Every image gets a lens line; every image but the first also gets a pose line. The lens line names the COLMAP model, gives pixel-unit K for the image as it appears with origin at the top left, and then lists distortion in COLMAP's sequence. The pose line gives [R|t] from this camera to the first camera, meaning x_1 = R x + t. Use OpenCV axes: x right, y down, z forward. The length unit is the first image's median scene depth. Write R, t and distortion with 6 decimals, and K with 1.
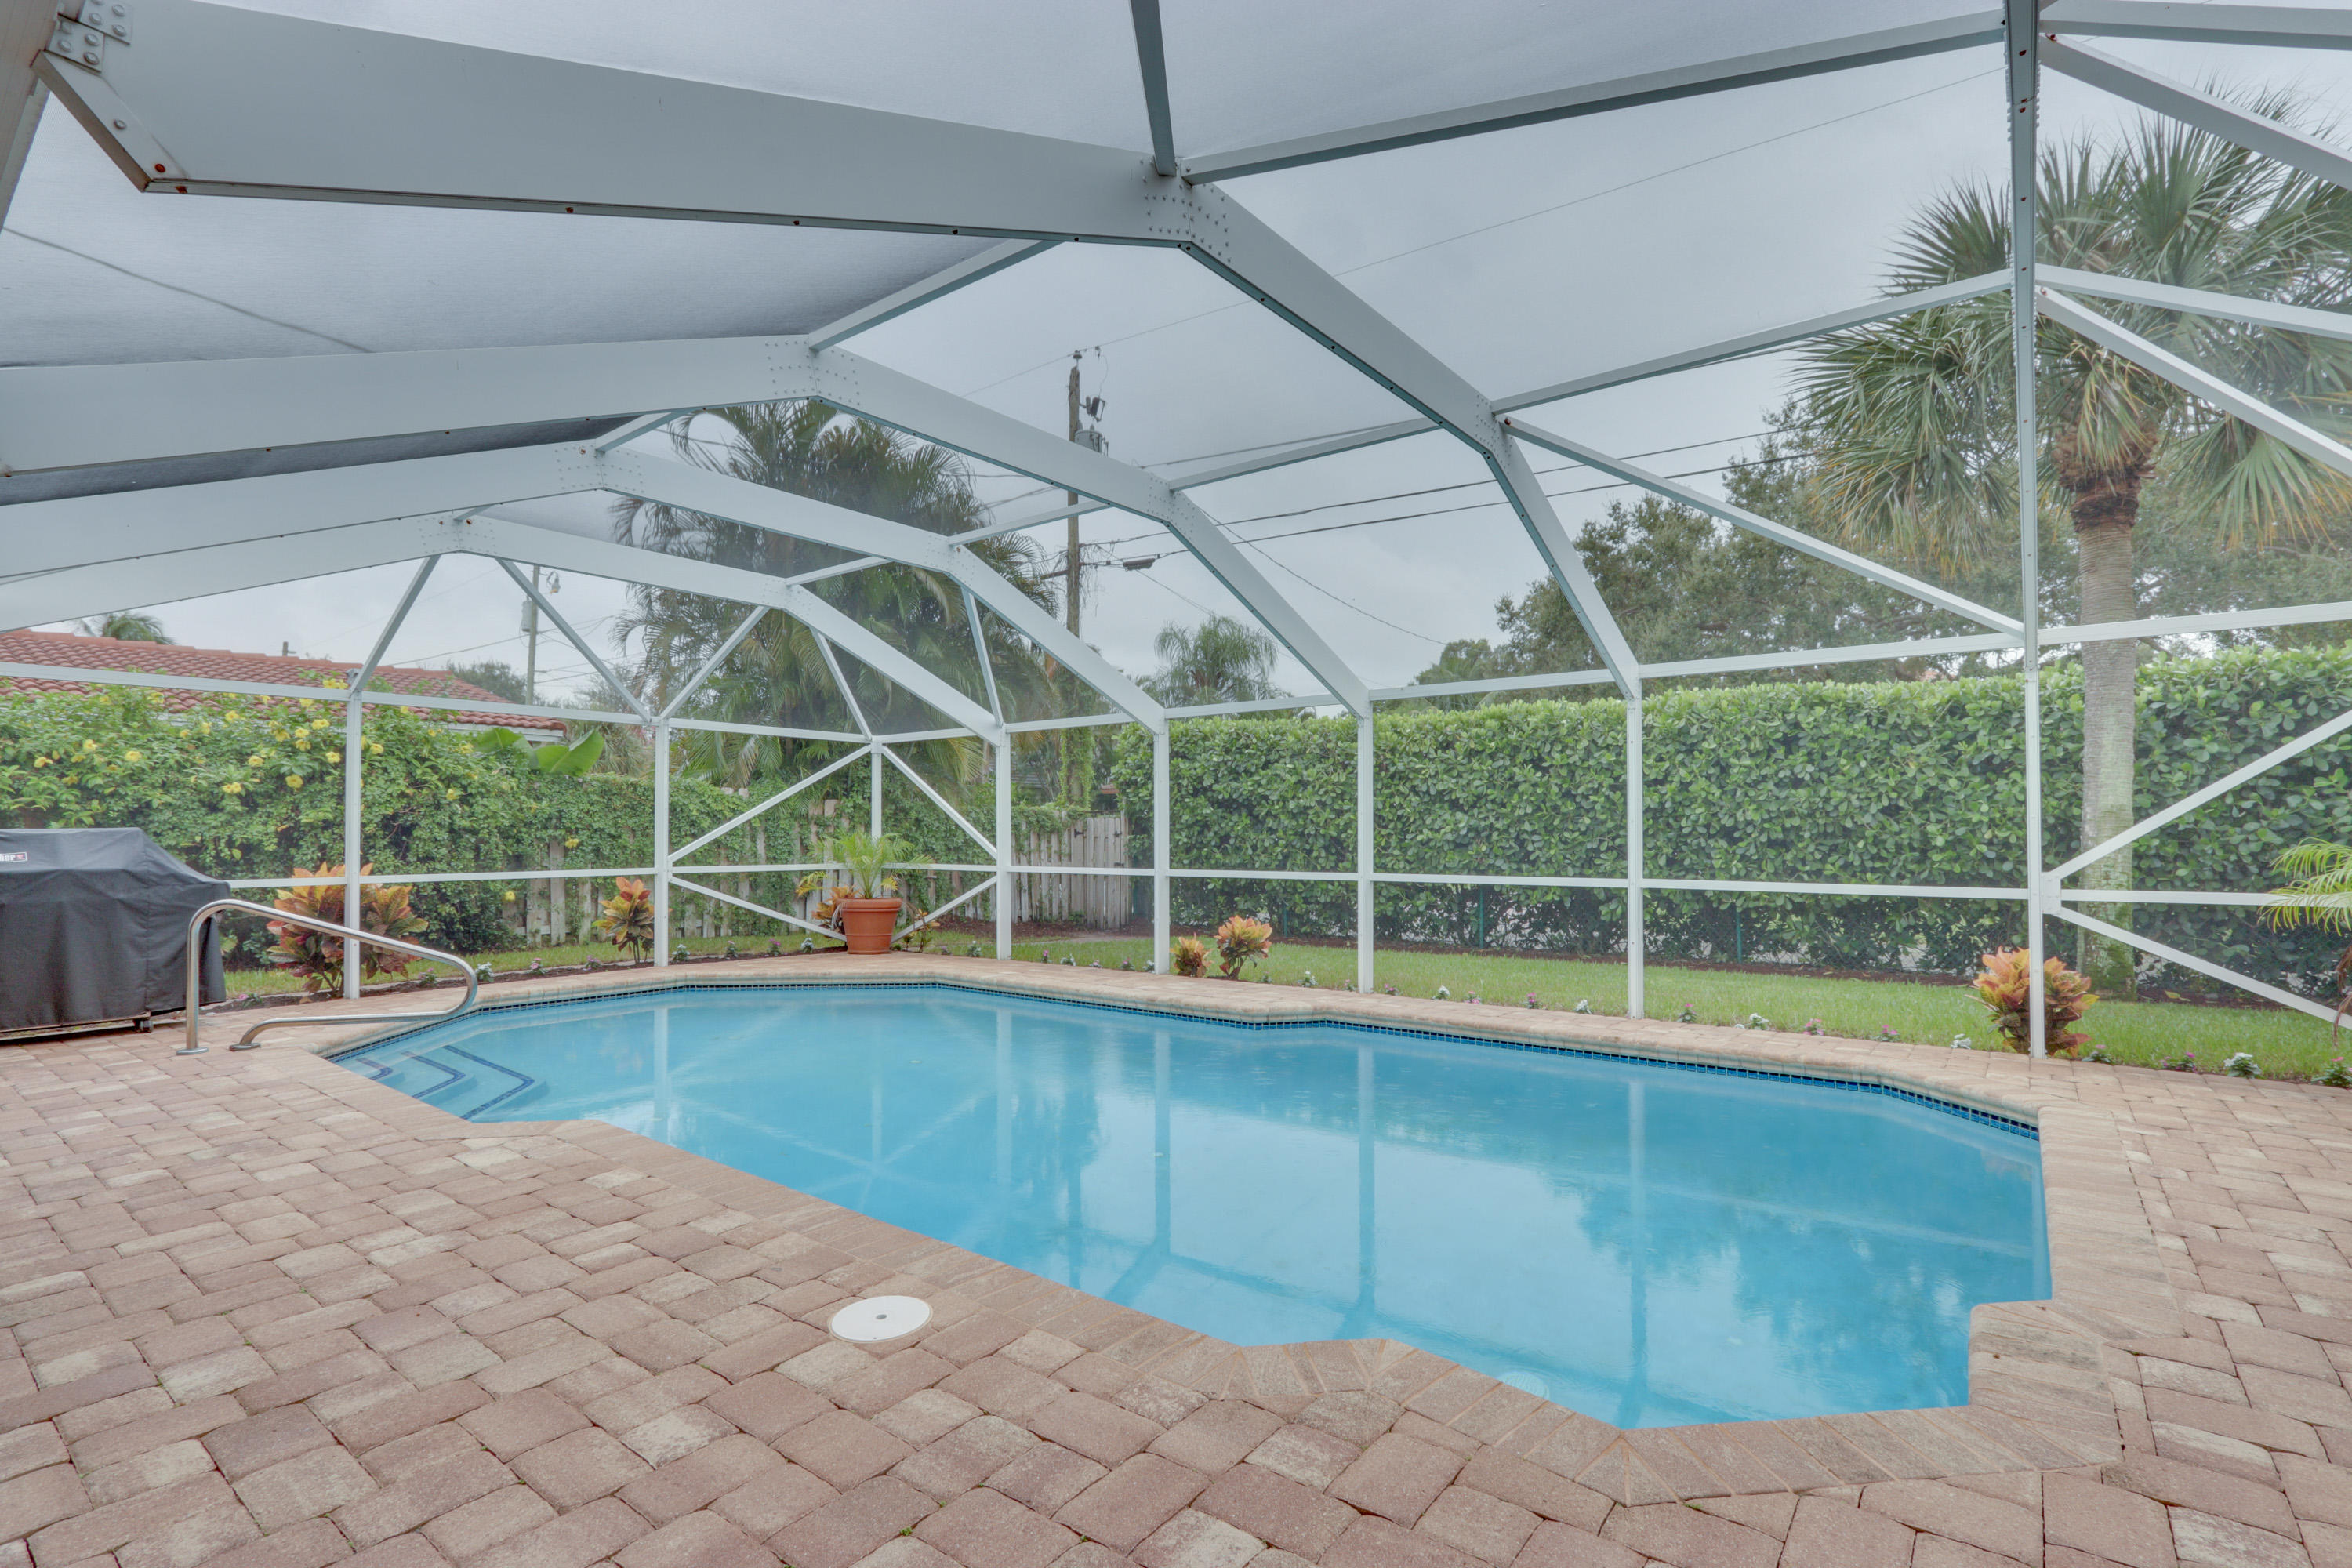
lens RADIAL K [[1109.9, 0, 1185.7], [0, 1109.9, 820.5], [0, 0, 1]] dist [-0.008577, -0.000780]
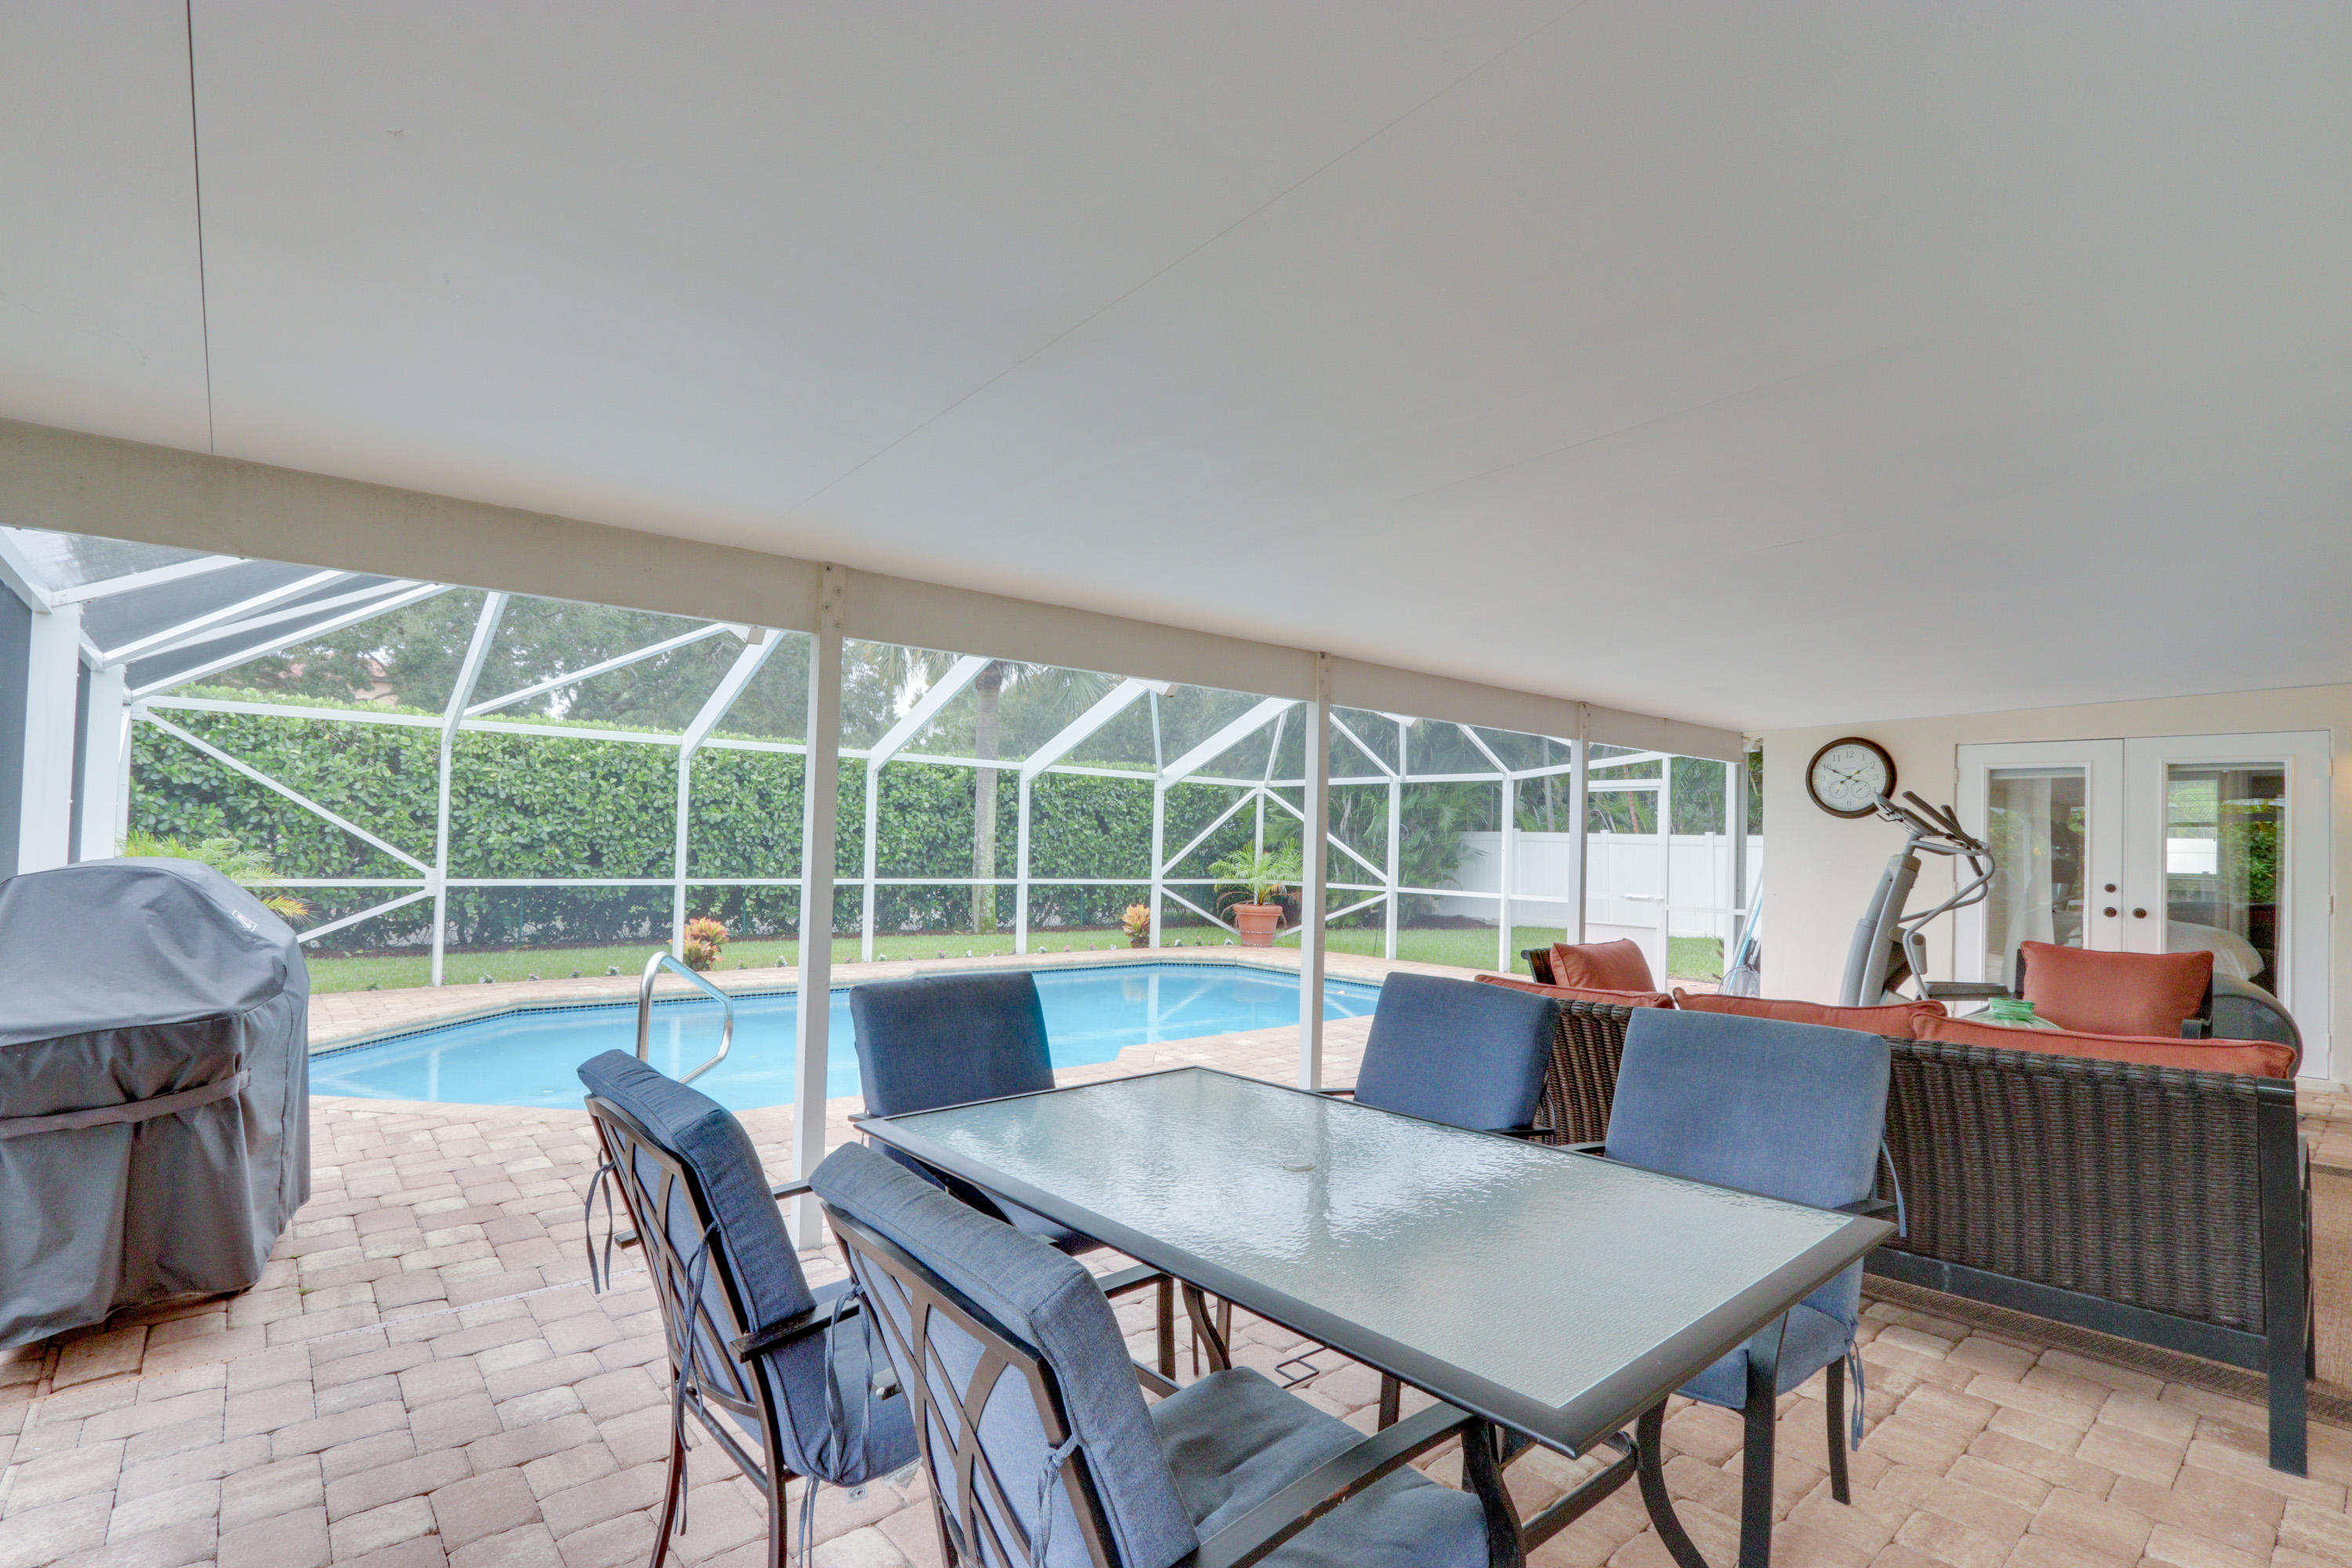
lens RADIAL K [[1086.3, 0, 1160.5], [0, 1086.3, 817.4], [0, 0, 1]] dist [-0.006495, 0.001084]
pose [[0.190160, 0.030899, 0.981267, -1.159797], [-0.042526, 0.998826, -0.023211, -0.014845], [-0.980832, -0.037315, 0.191251, 0.386147]]
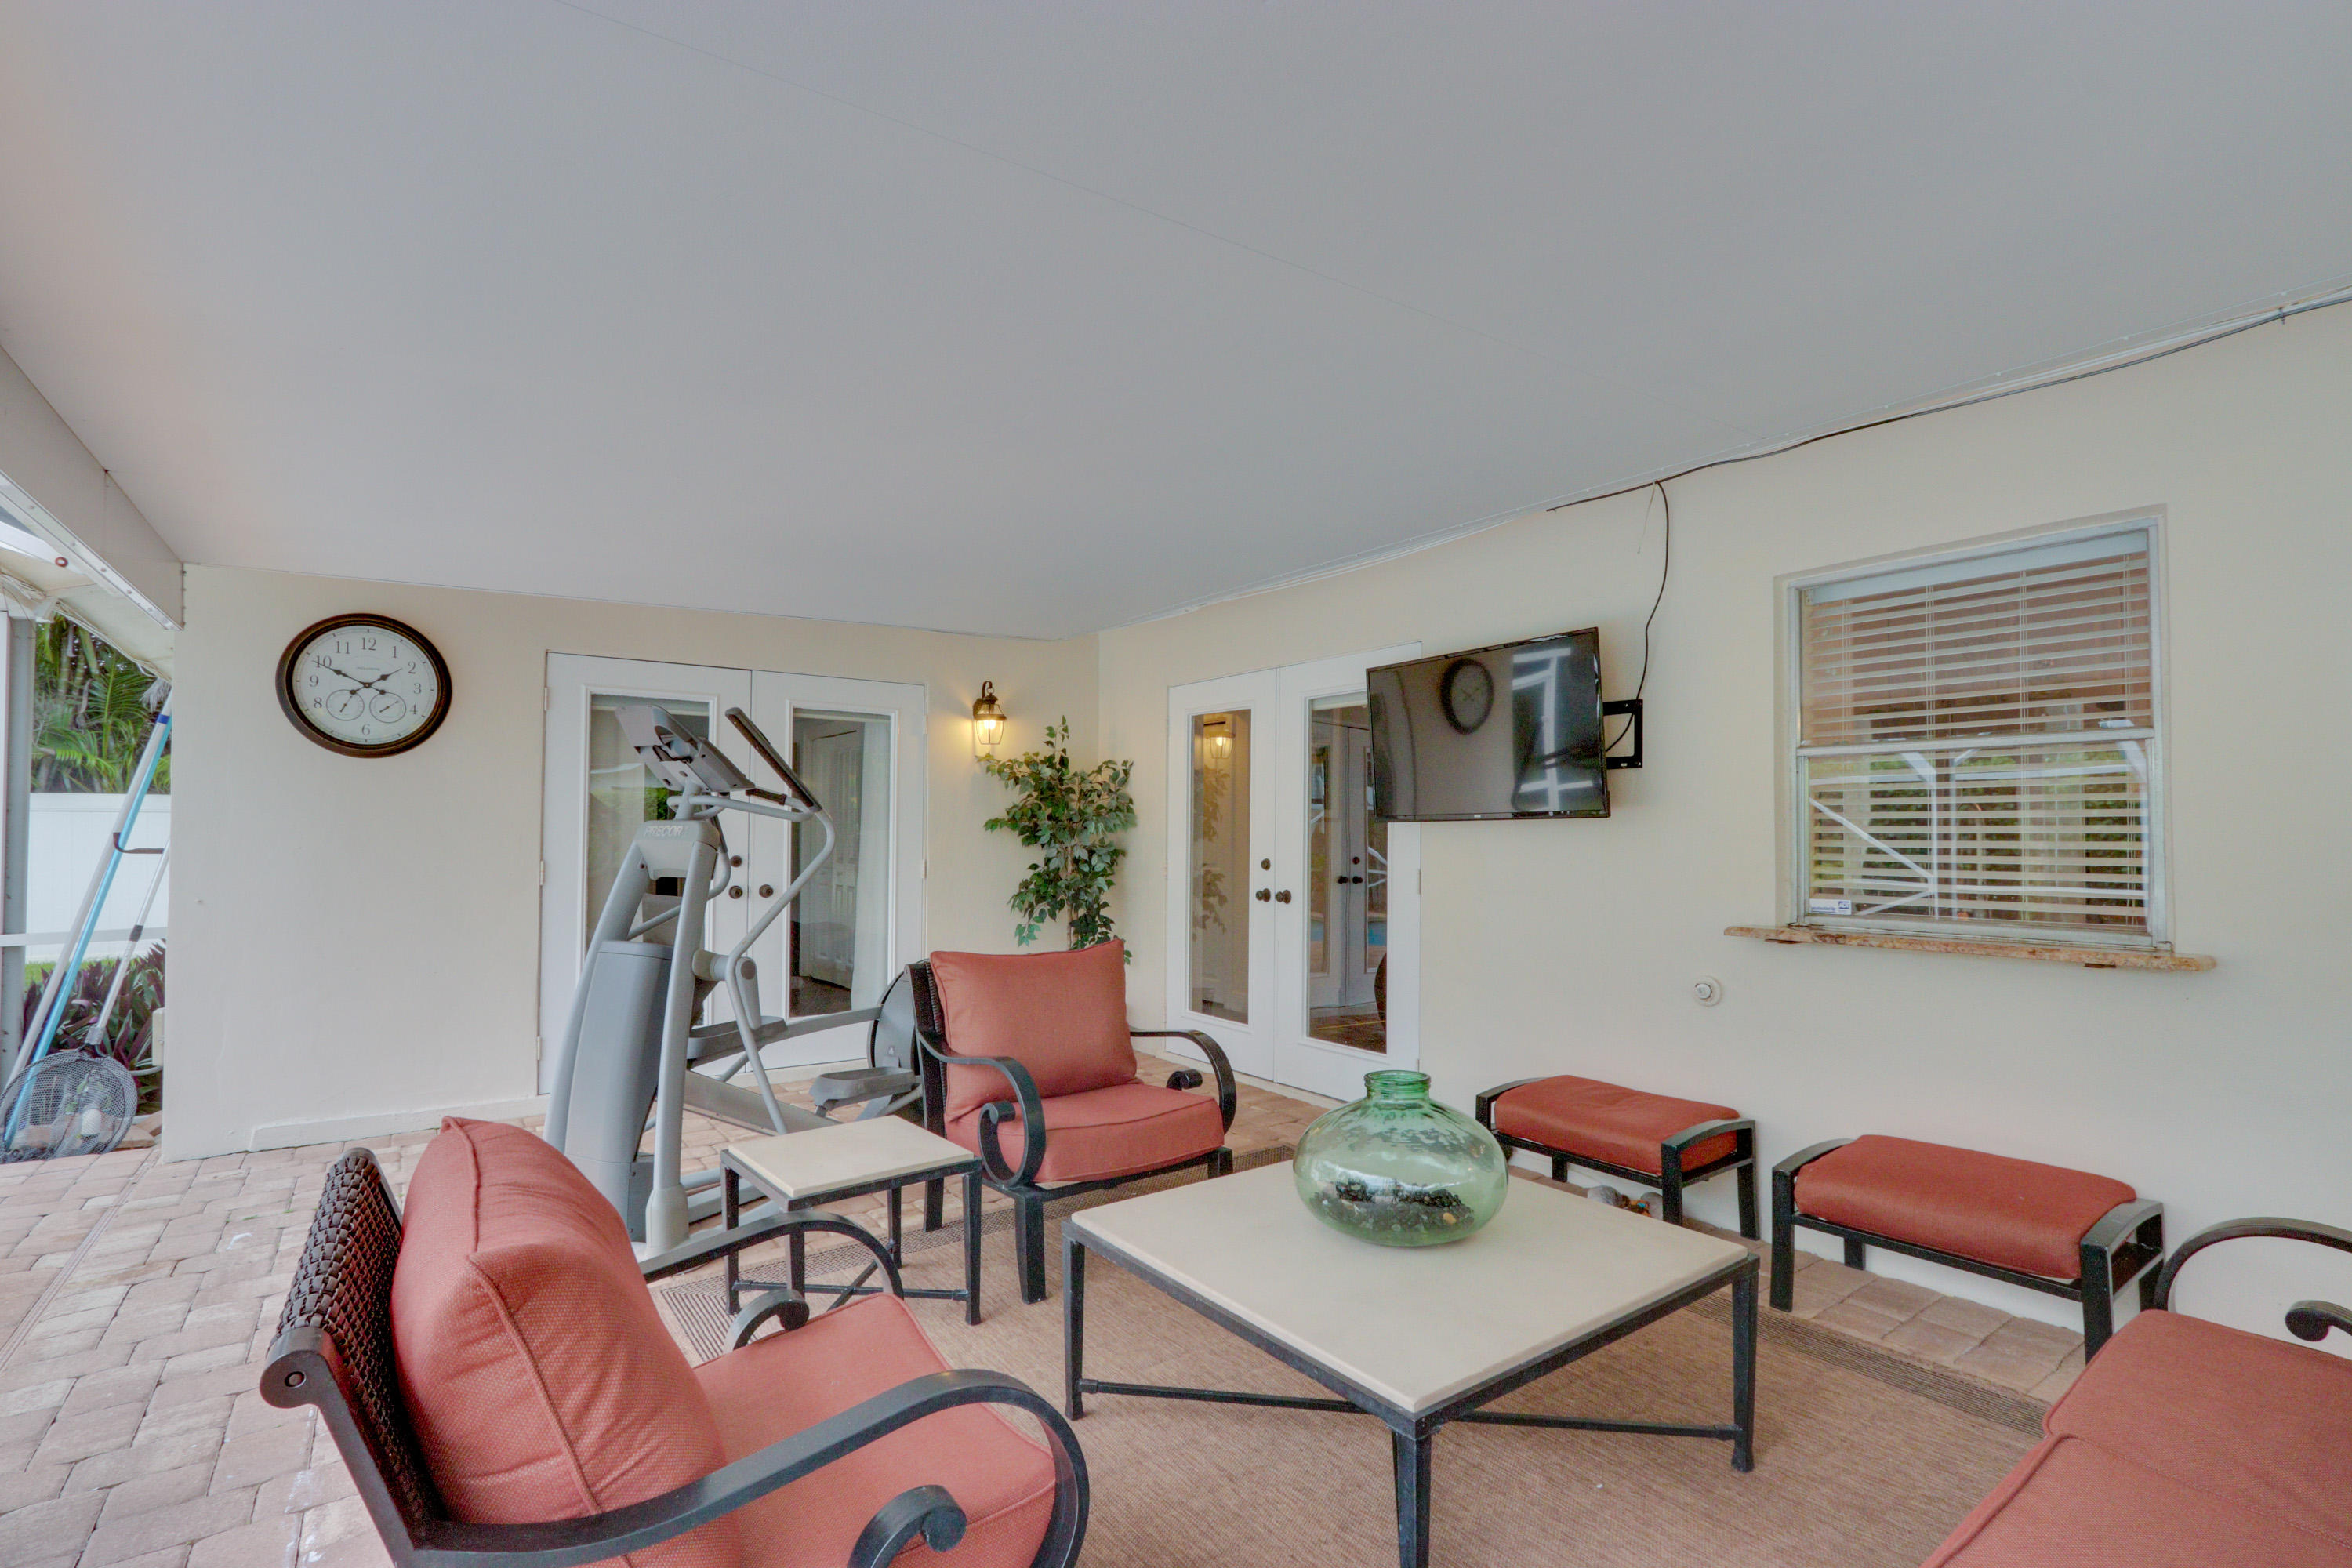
lens RADIAL K [[1093.3, 0, 1173.9], [0, 1093.3, 813.6], [0, 0, 1]] dist [-0.012521, 0.000440]
pose [[-0.957743, 0.001015, 0.287622, -0.617433], [-0.008788, 0.999424, -0.032790, -0.020663], [-0.287490, -0.033932, -0.957182, 0.372903]]
